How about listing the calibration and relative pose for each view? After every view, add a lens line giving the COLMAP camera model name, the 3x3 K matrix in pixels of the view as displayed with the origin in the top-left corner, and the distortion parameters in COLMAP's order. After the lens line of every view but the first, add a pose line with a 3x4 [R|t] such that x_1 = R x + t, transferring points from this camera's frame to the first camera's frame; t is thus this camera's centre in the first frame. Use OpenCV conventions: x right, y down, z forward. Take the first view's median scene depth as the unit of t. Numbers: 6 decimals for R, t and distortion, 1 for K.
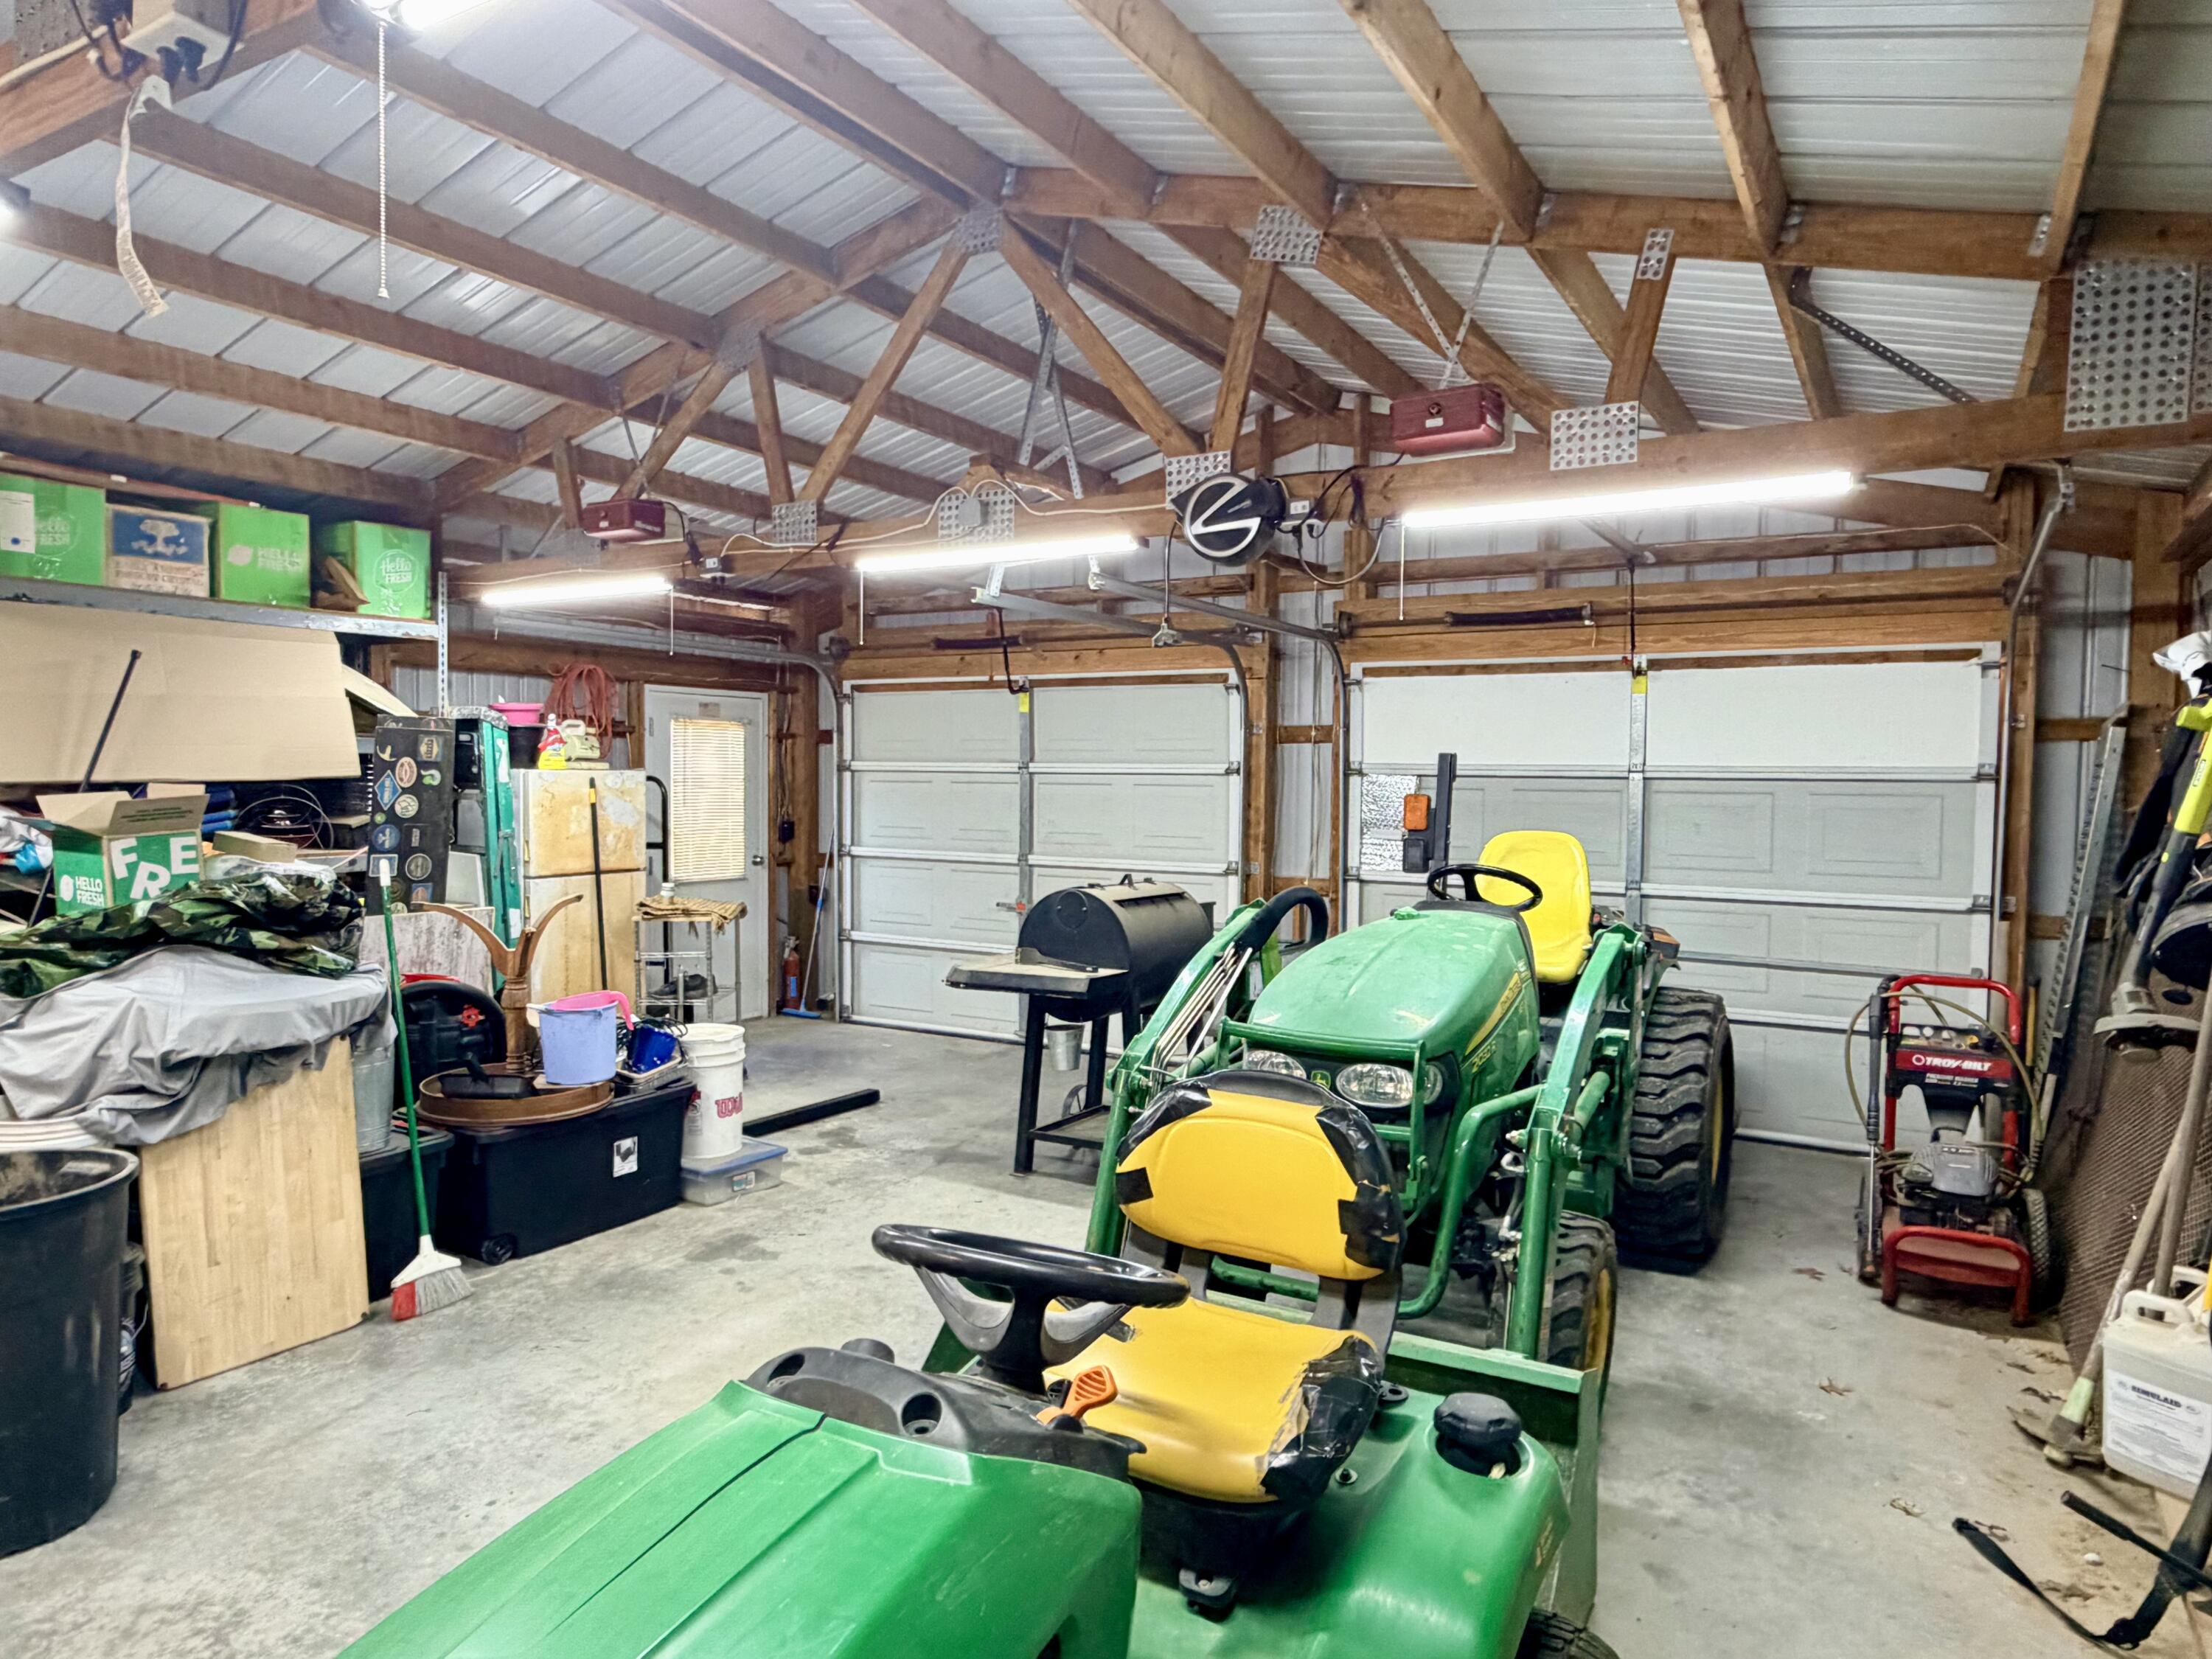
lens RADIAL K [[1390.5, 0, 1092.6], [0, 1390.5, 823.3], [0, 0, 1]] dist [0.000690, -0.000493]
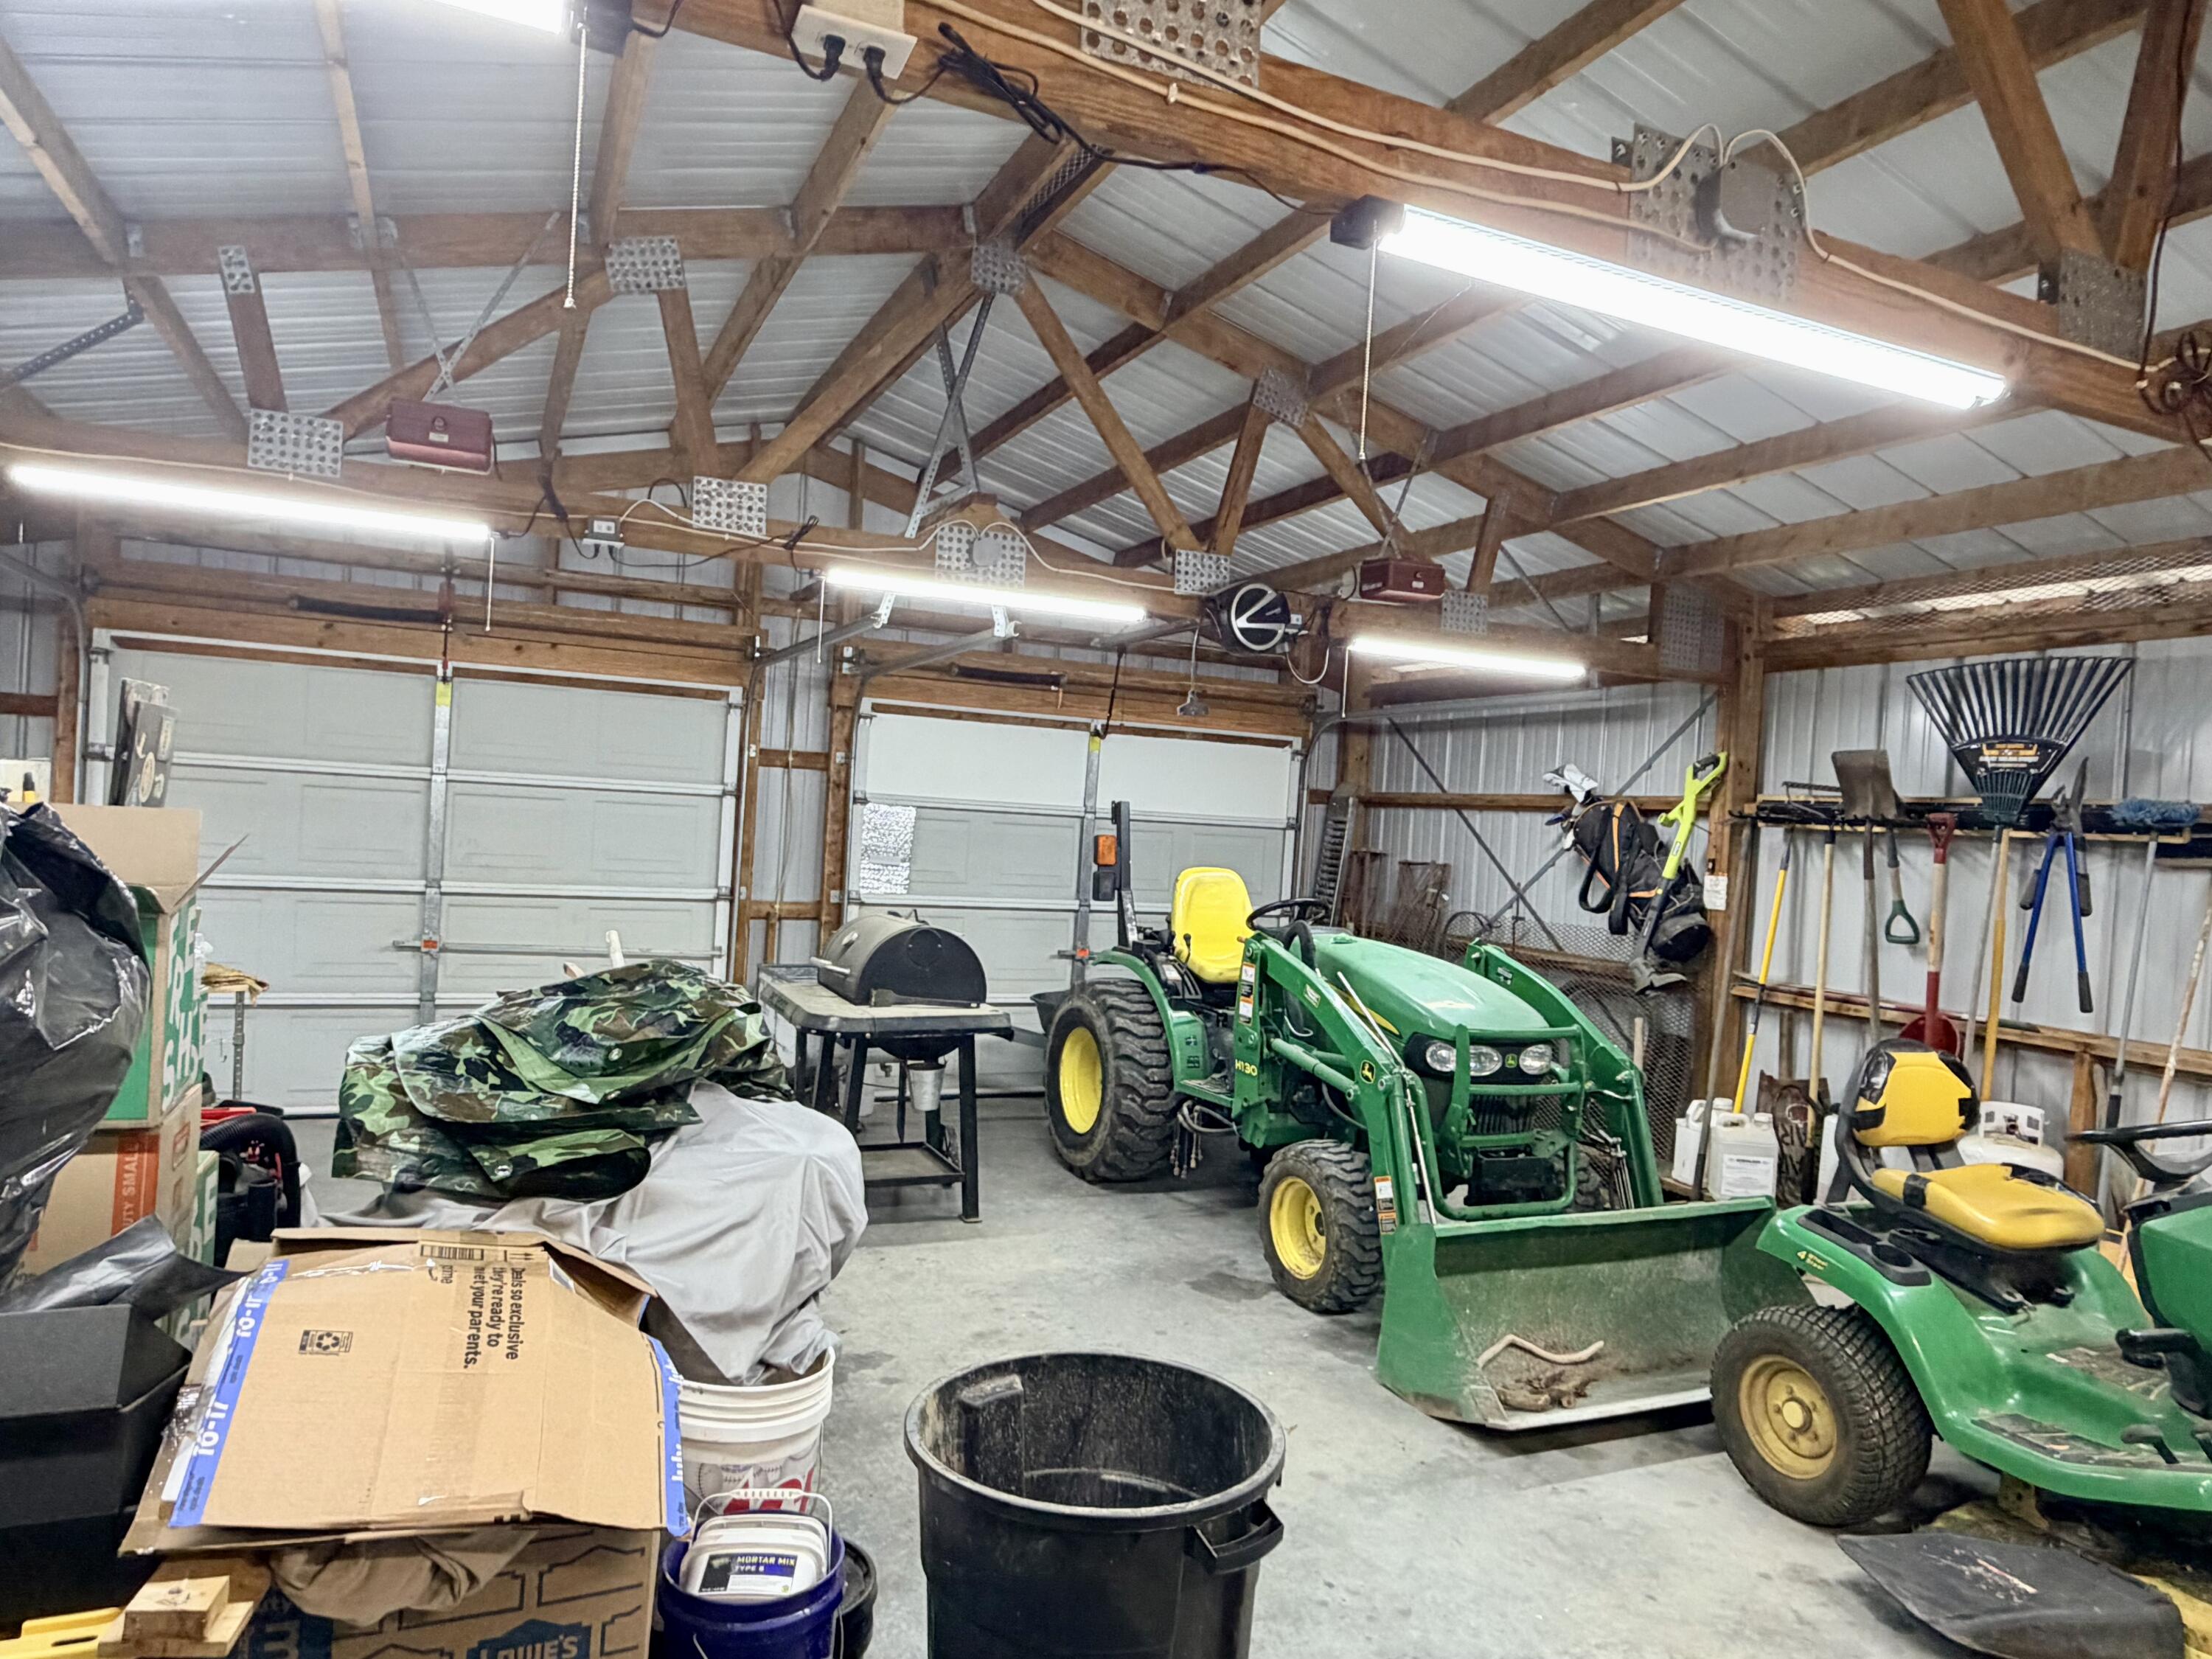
lens RADIAL K [[1390.5, 0, 1093.0], [0, 1390.5, 842.7], [0, 0, 1]] dist [0.000690, -0.000493]
pose [[0.567851, 0.005801, 0.823111, -0.583051], [-0.024448, 0.999653, 0.009821, -0.019810], [-0.822768, -0.025700, 0.567795, 0.255098]]
